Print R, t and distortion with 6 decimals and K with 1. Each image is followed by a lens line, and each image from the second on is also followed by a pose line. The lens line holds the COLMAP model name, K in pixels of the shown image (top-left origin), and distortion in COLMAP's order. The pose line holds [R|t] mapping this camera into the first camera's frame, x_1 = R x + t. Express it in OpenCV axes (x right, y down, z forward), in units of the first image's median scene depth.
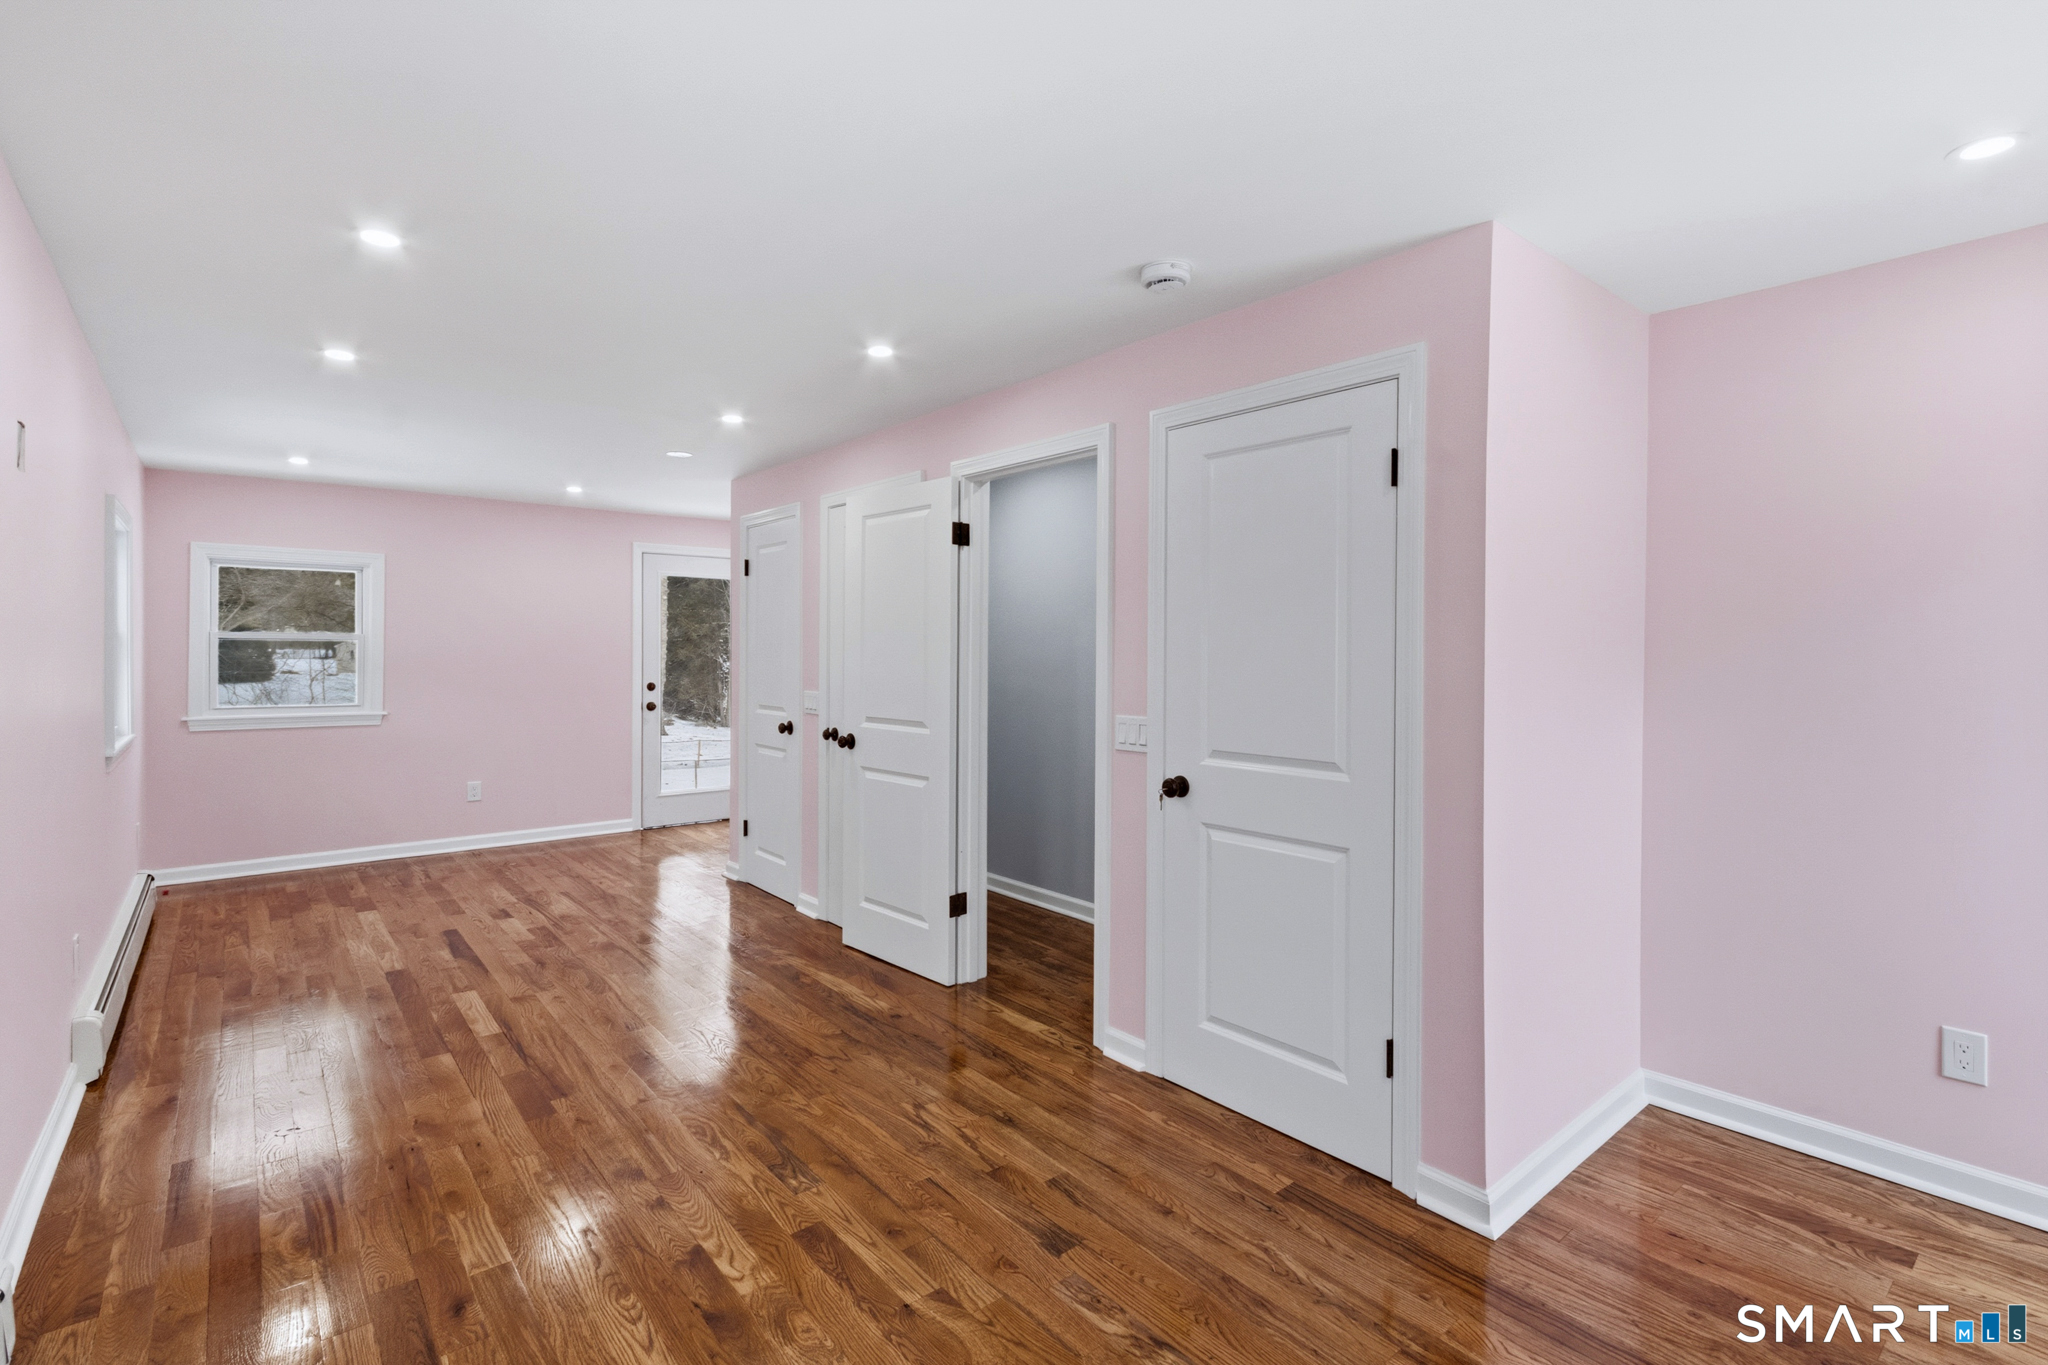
lens RADIAL K [[959.5, 0, 1027.8], [0, 959.5, 647.8], [0, 0, 1]] dist [-0.001007, 0.000138]
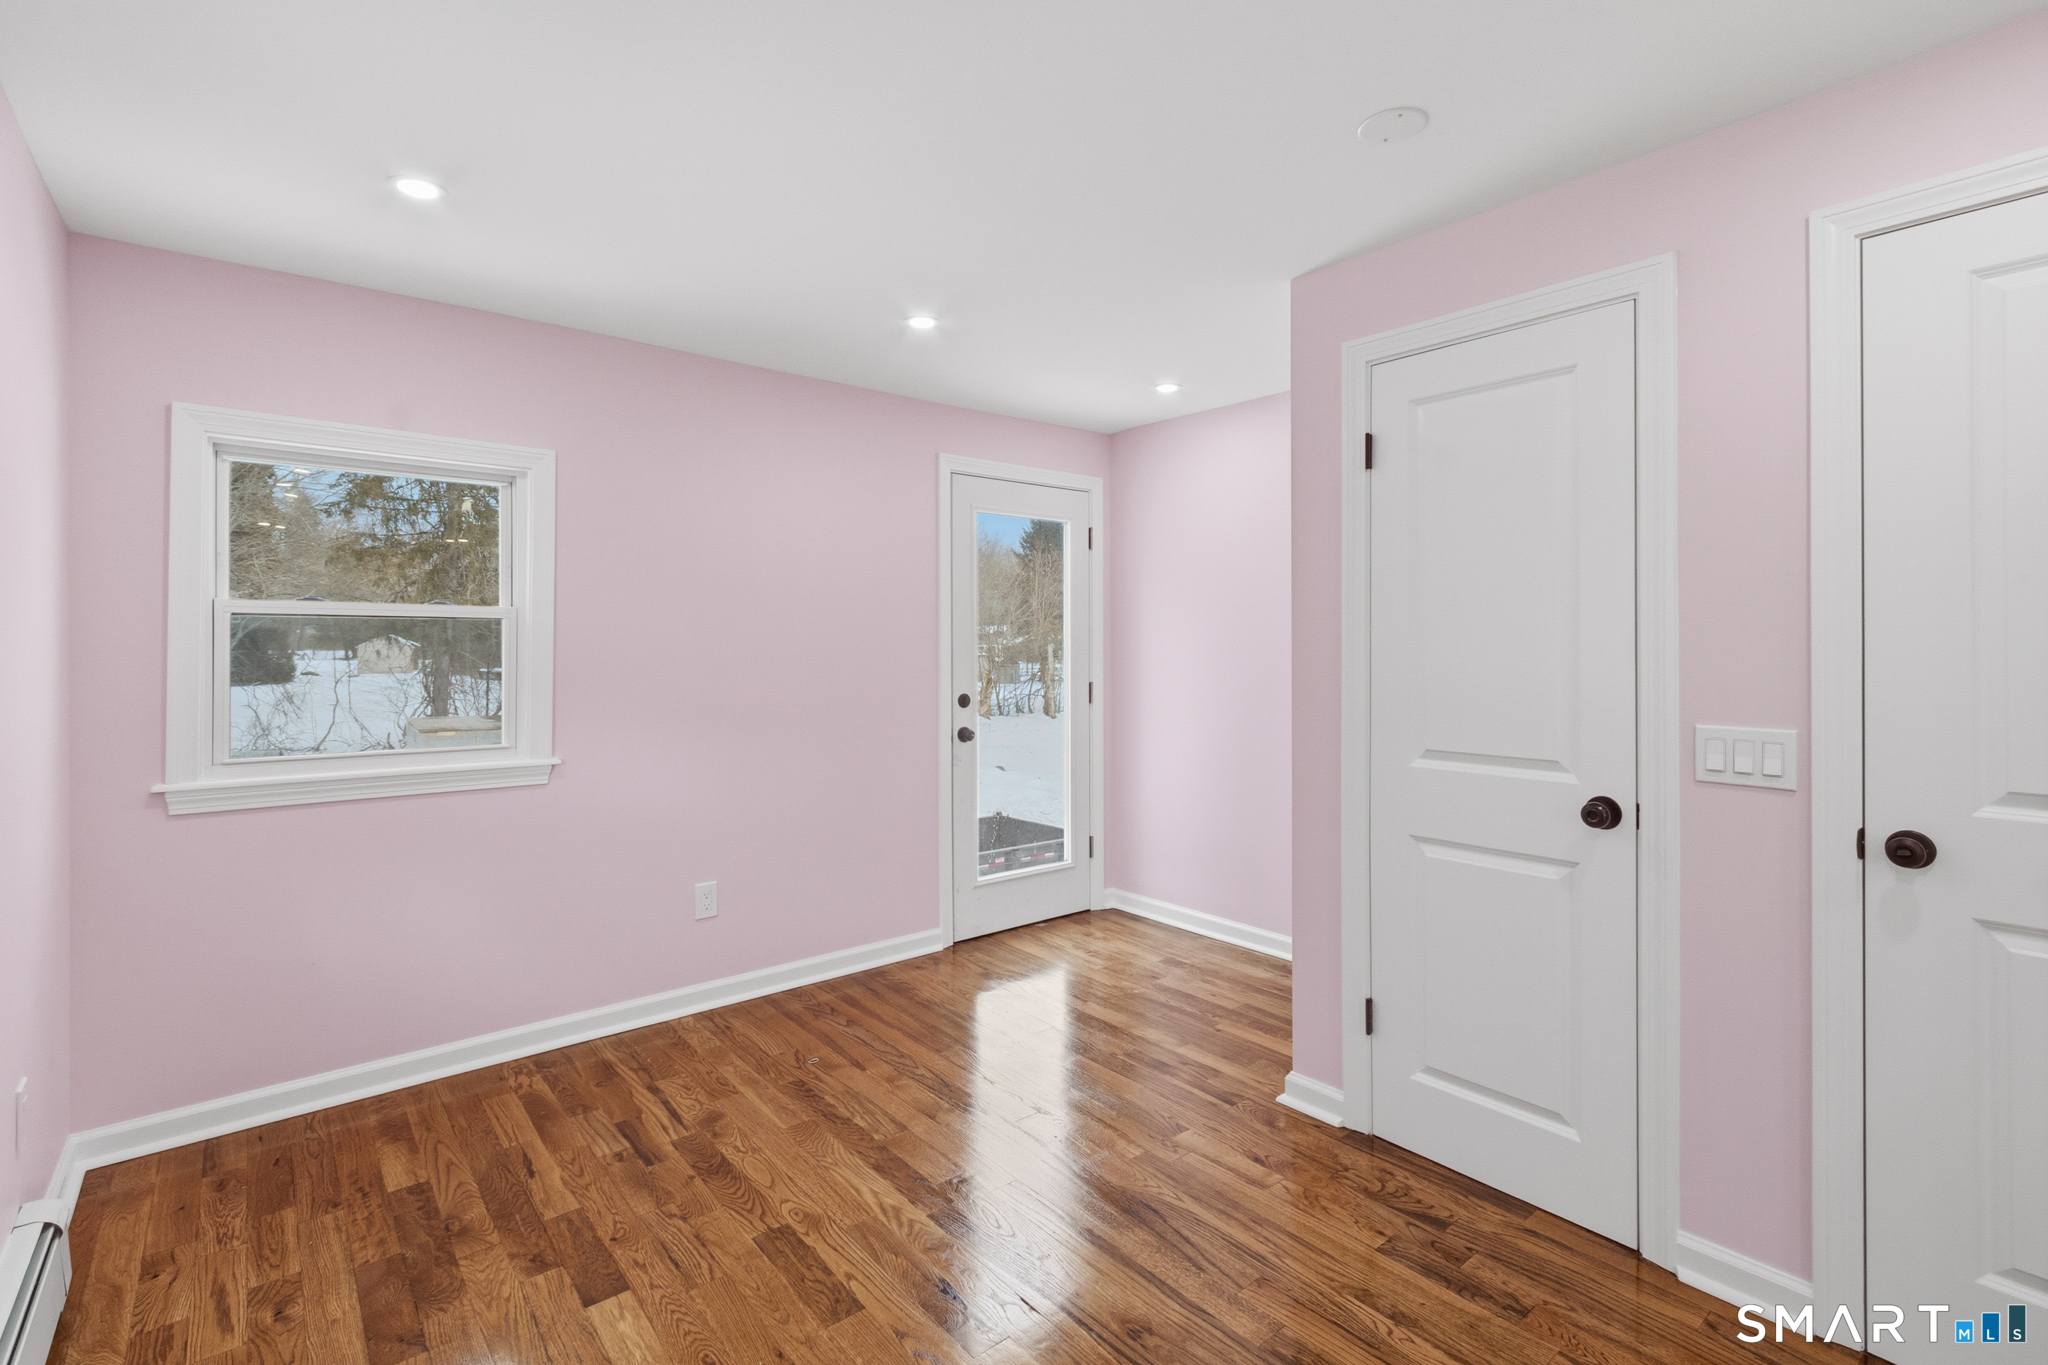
lens RADIAL K [[886.3, 0, 975.9], [0, 886.3, 651.5], [0, 0, 1]] dist [-0.073692, 0.040107]
pose [[0.999812, -0.016737, 0.009767, -0.199041], [0.016590, 0.999749, 0.015029, 0.002367], [-0.010016, -0.014865, 0.999839, 0.236280]]
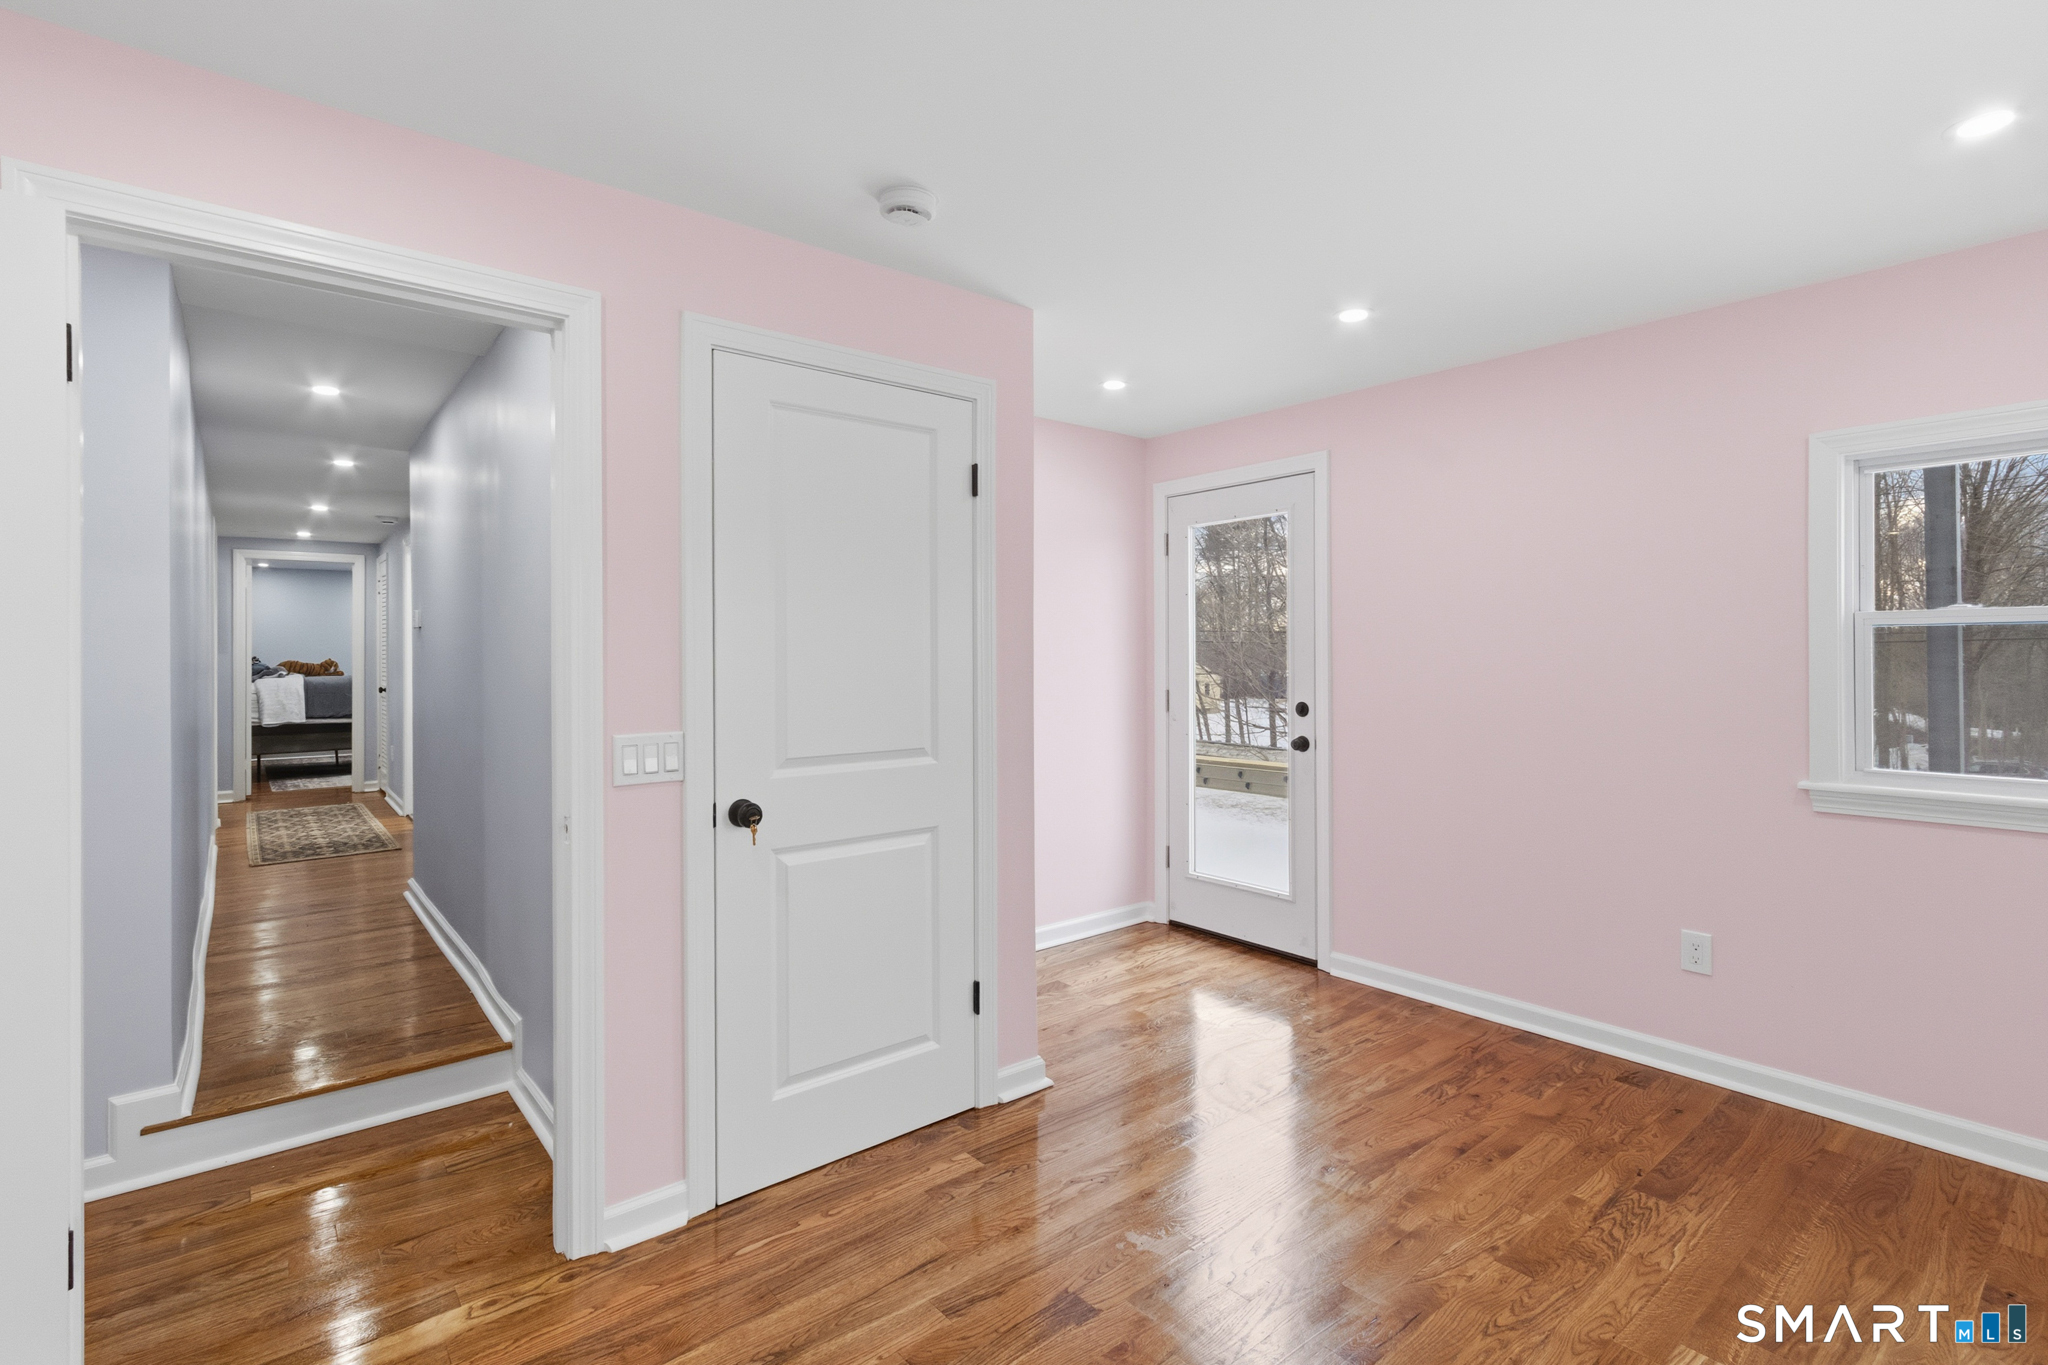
lens RADIAL K [[952.0, 0, 1026.0], [0, 952.0, 660.7], [0, 0, 1]] dist [-0.000658, -0.000301]
pose [[-0.002488, -0.007619, 0.999968, -0.727822], [0.001814, 0.999969, 0.007624, 0.018252], [-0.999995, 0.001833, -0.002474, 0.914896]]
